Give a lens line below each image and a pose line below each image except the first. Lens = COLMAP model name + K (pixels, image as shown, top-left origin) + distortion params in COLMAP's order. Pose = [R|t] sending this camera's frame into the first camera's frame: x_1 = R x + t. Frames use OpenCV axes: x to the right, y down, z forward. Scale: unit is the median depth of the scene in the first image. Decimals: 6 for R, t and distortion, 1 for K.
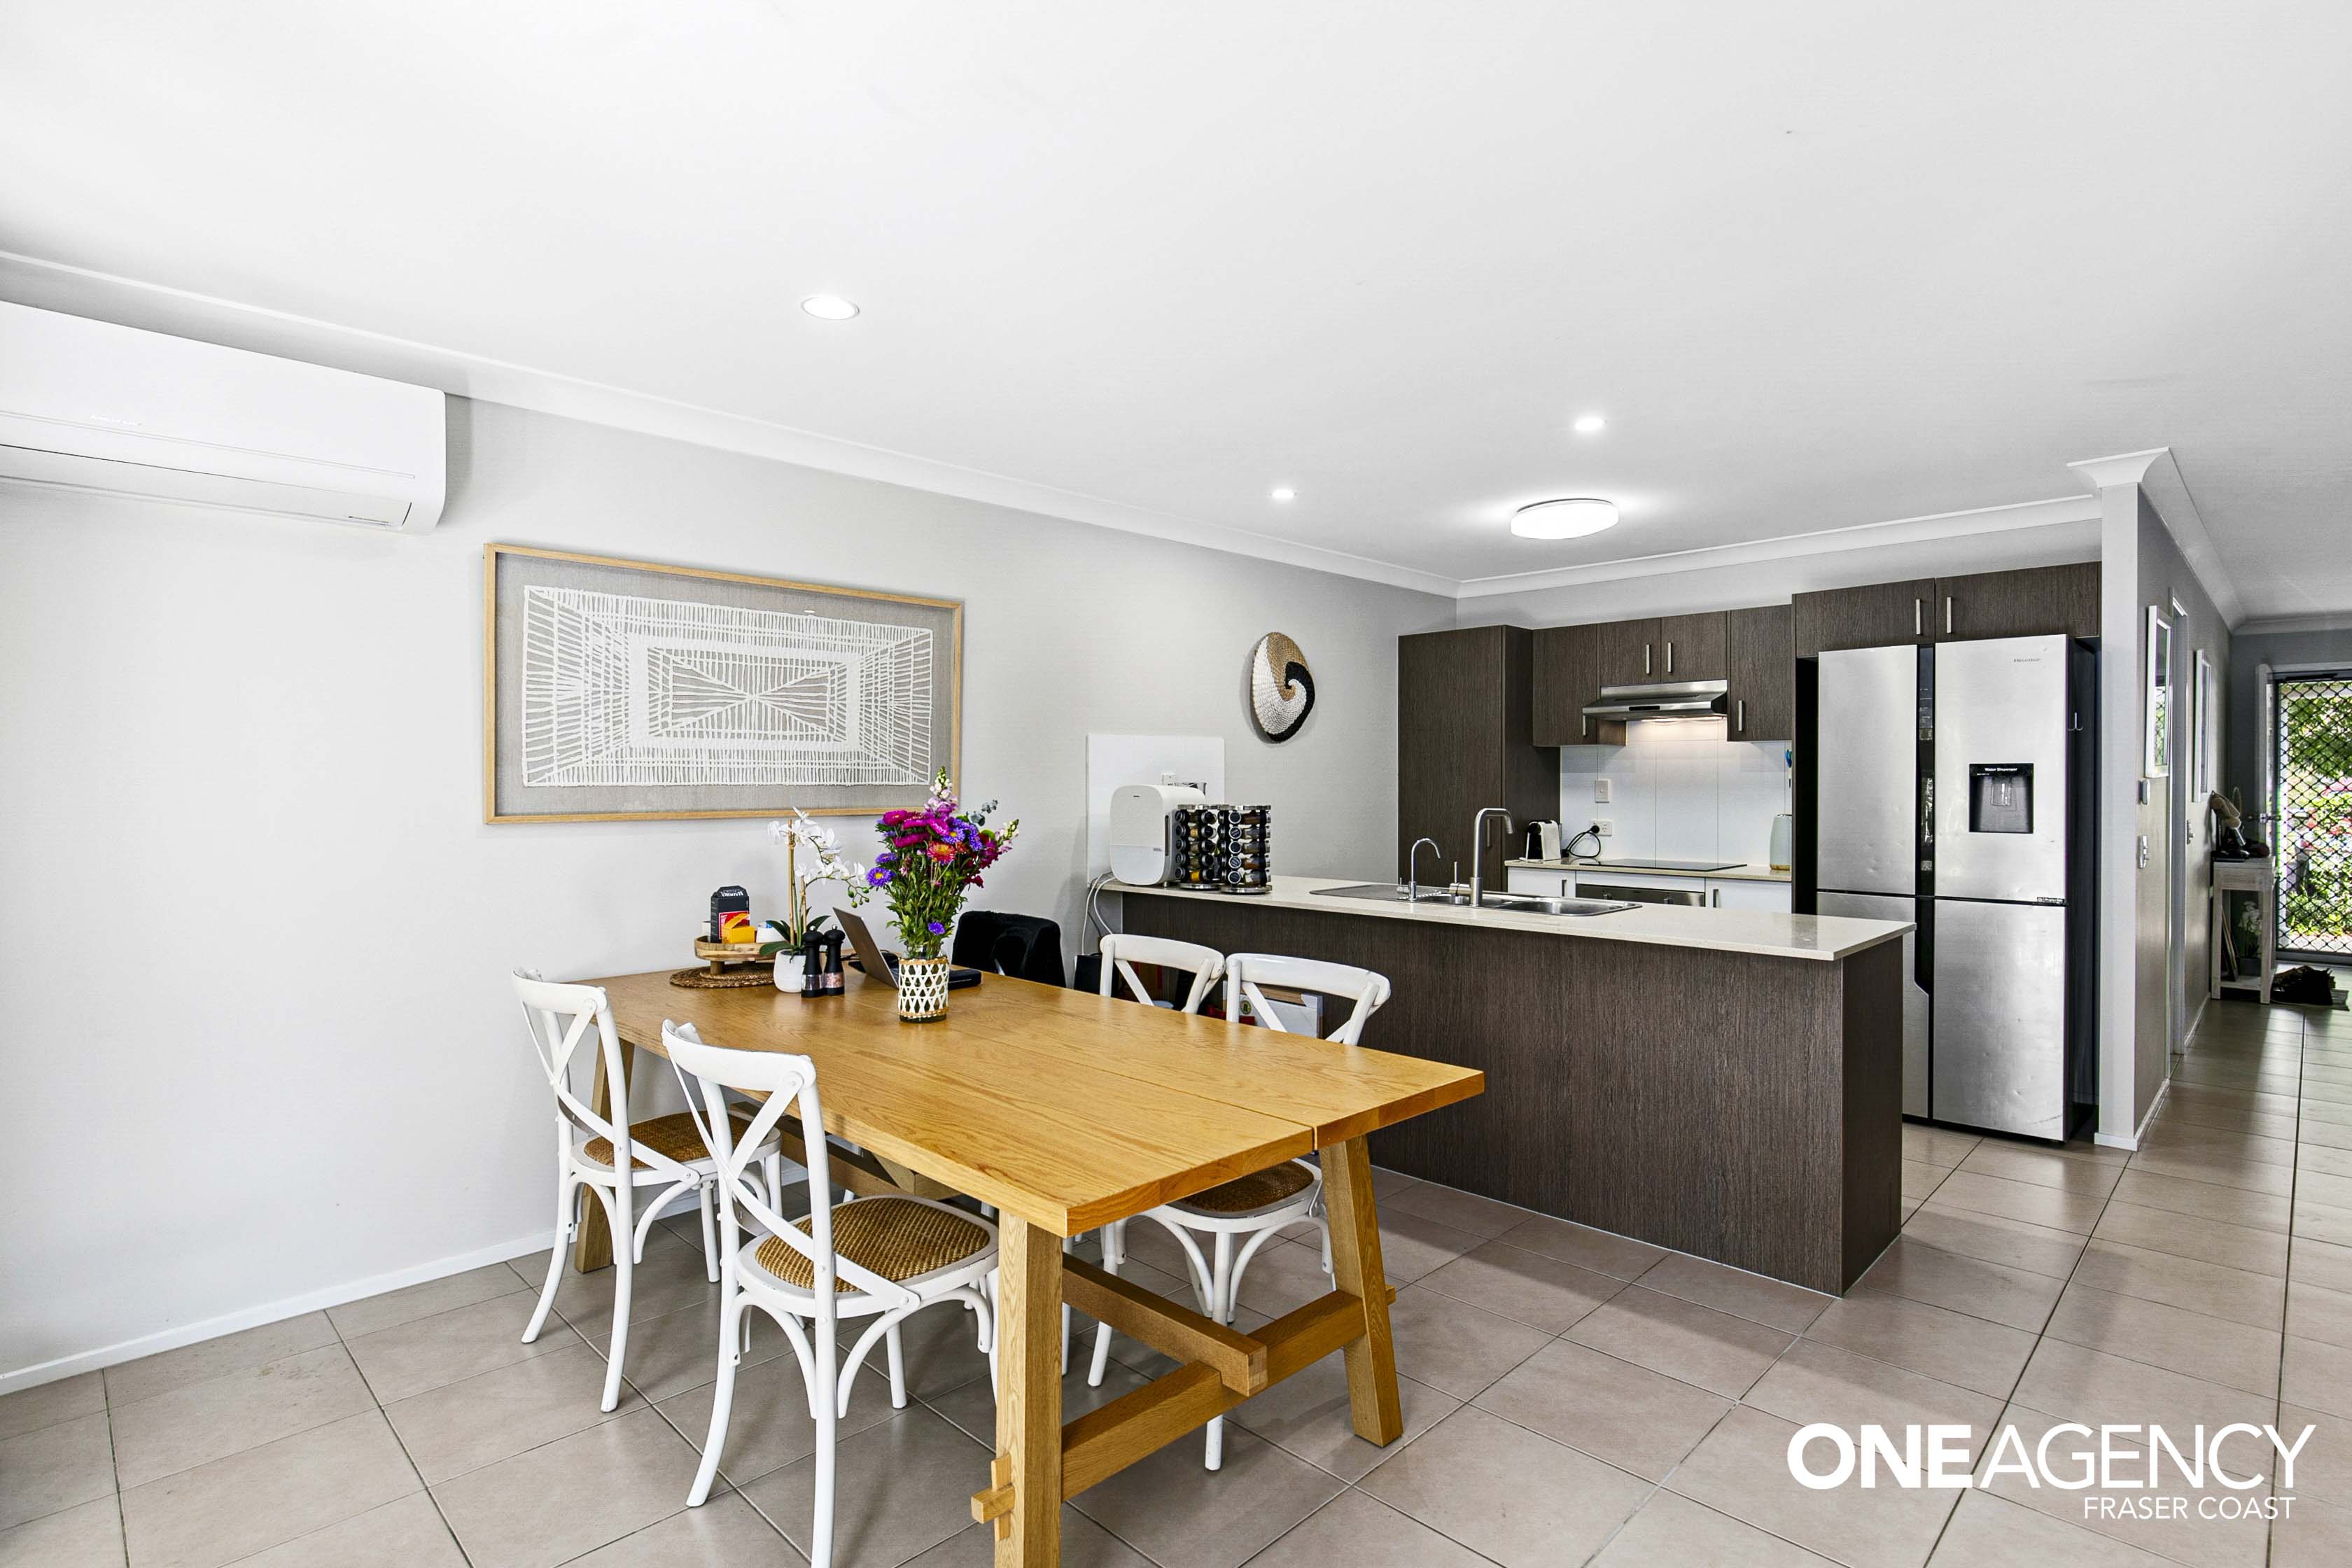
lens RADIAL K [[1145.1, 0, 1179.6], [0, 1145.1, 780.3], [0, 0, 1]] dist [-0.040981, -0.000249]
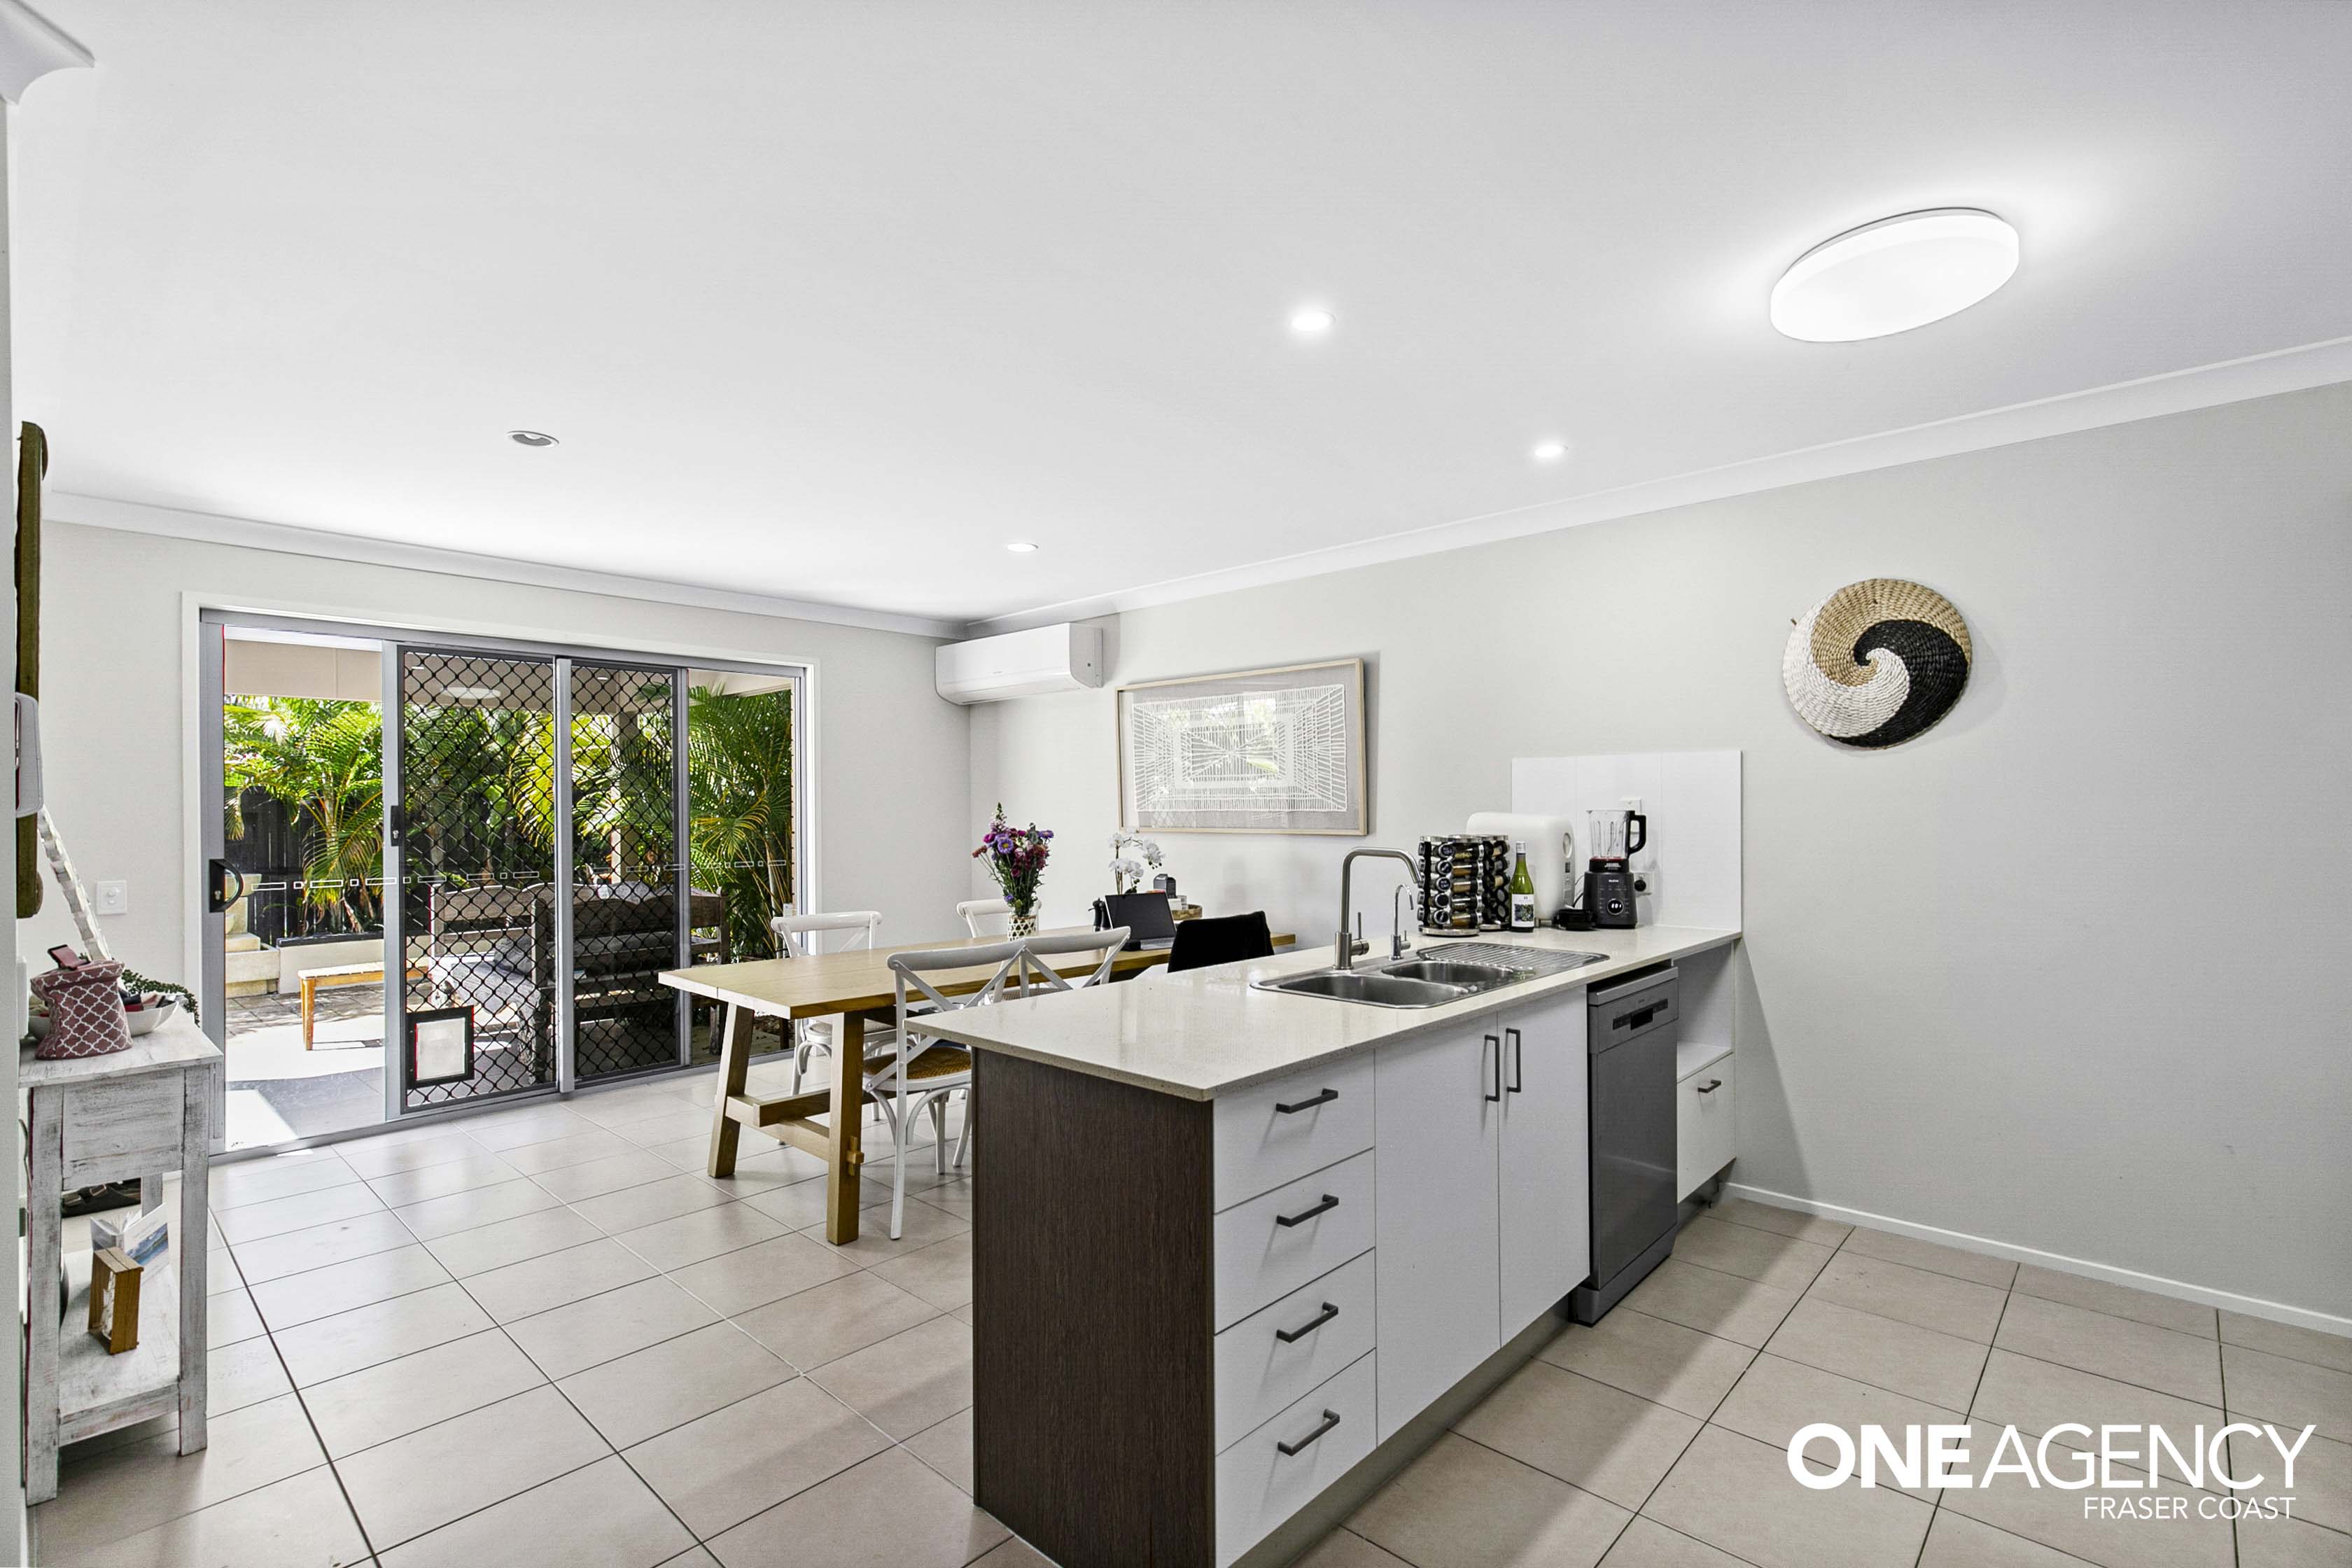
lens RADIAL K [[1069.6, 0, 1176.5], [0, 1069.6, 801.4], [0, 0, 1]] dist [0.000872, -0.000411]
pose [[0.033148, -0.011261, -0.999387, 0.966658], [-0.001023, 0.999936, -0.011301, 0.006809], [0.999450, 0.001397, 0.033135, 0.827916]]
